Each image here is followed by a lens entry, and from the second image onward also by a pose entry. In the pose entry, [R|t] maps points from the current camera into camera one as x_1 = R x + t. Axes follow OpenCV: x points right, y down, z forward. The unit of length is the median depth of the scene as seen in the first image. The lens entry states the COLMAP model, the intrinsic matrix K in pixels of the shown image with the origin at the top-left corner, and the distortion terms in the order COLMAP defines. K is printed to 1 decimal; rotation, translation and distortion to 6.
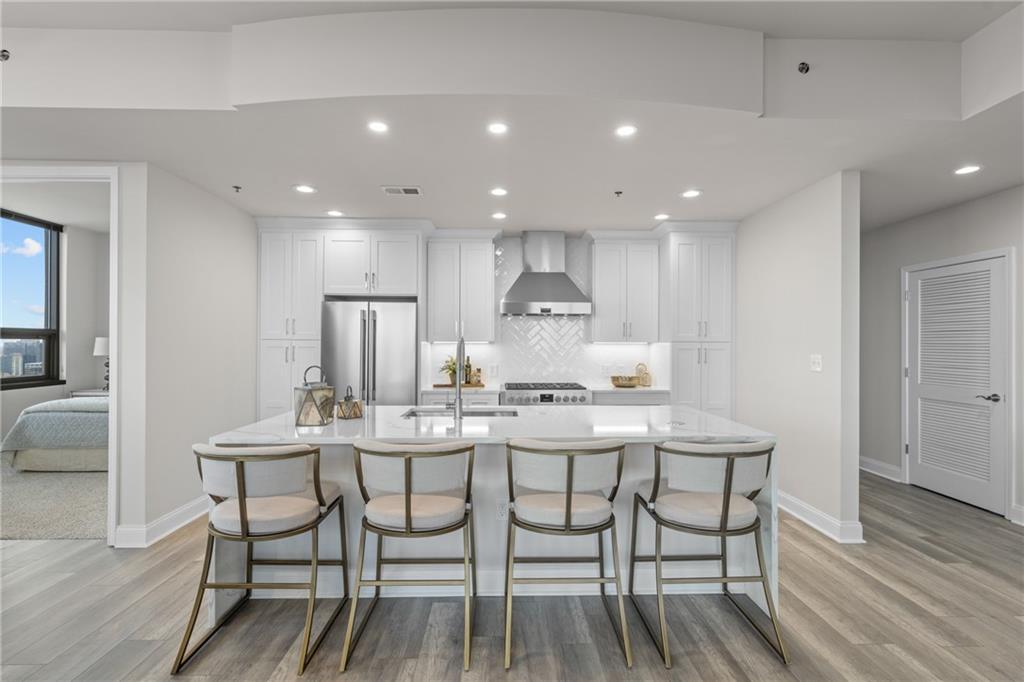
lens RADIAL K [[470.2, 0, 512.0], [0, 470.2, 341.0], [0, 0, 1]] dist [-0.004852, -0.000179]
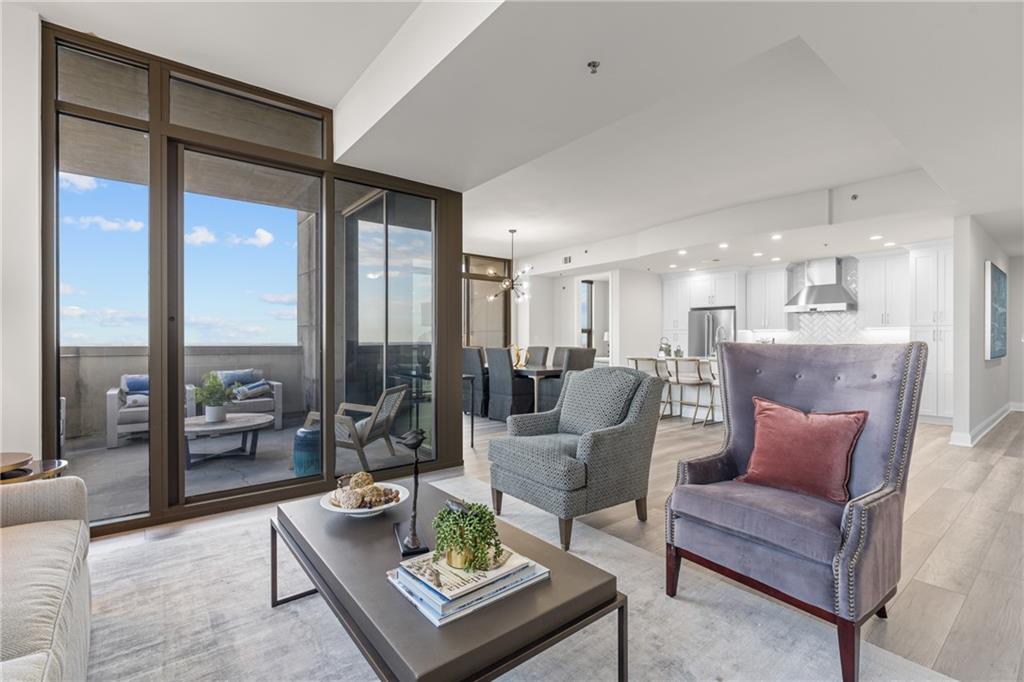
lens RADIAL K [[460.9, 0, 512.0], [0, 460.9, 341.0], [0, 0, 1]] dist [-0.002909, 0.000216]
pose [[0.603046, -0.002799, -0.797701, 1.085493], [0.007223, 0.999972, 0.001952, 0.053256], [0.797674, -0.006939, 0.603050, -1.240458]]
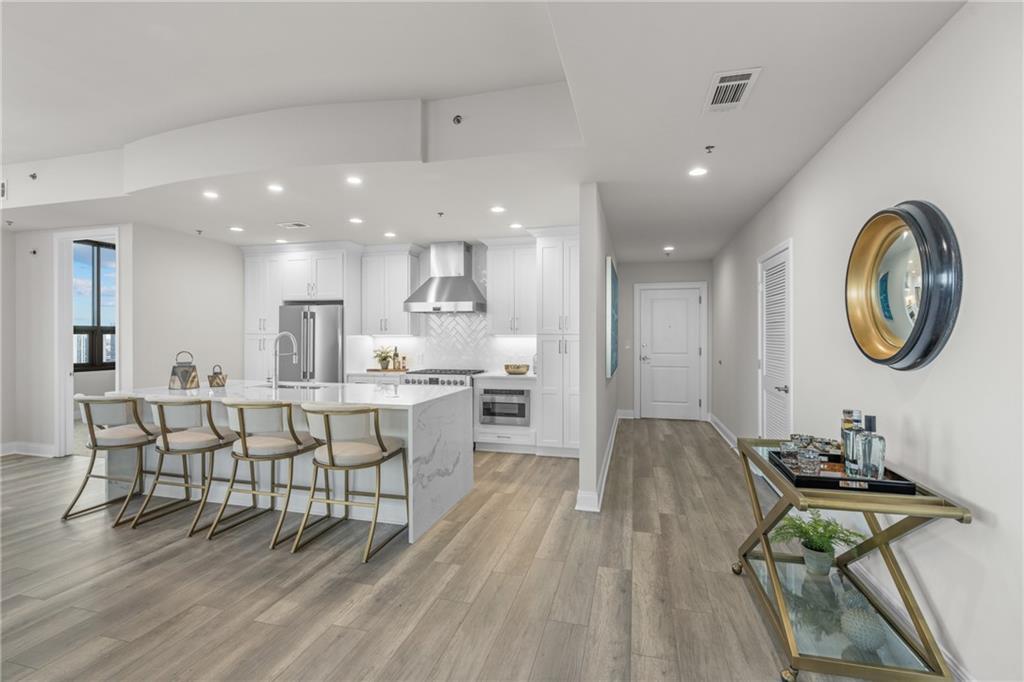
lens RADIAL K [[464.3, 0, 511.1], [0, 464.3, 335.9], [0, 0, 1]] dist [-0.002217, 0.000316]
pose [[0.957945, -0.004055, -0.286924, 0.892488], [0.005598, 0.999974, 0.004559, 0.000147], [0.286898, -0.005974, 0.957943, -0.134704]]
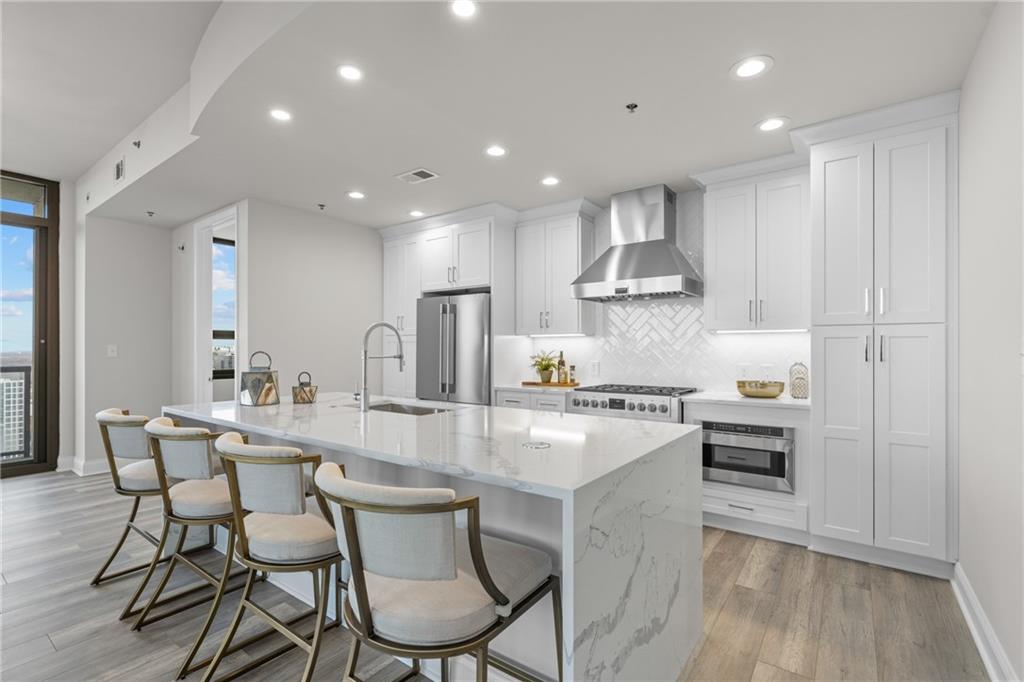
lens RADIAL K [[465.8, 0, 514.5], [0, 465.8, 346.8], [0, 0, 1]] dist [-0.003953, -0.000007]
pose [[0.791484, -0.005779, -0.611162, 0.597952], [0.007131, 0.999975, -0.000221, 0.038869], [0.611148, -0.004183, 0.791505, 0.426909]]
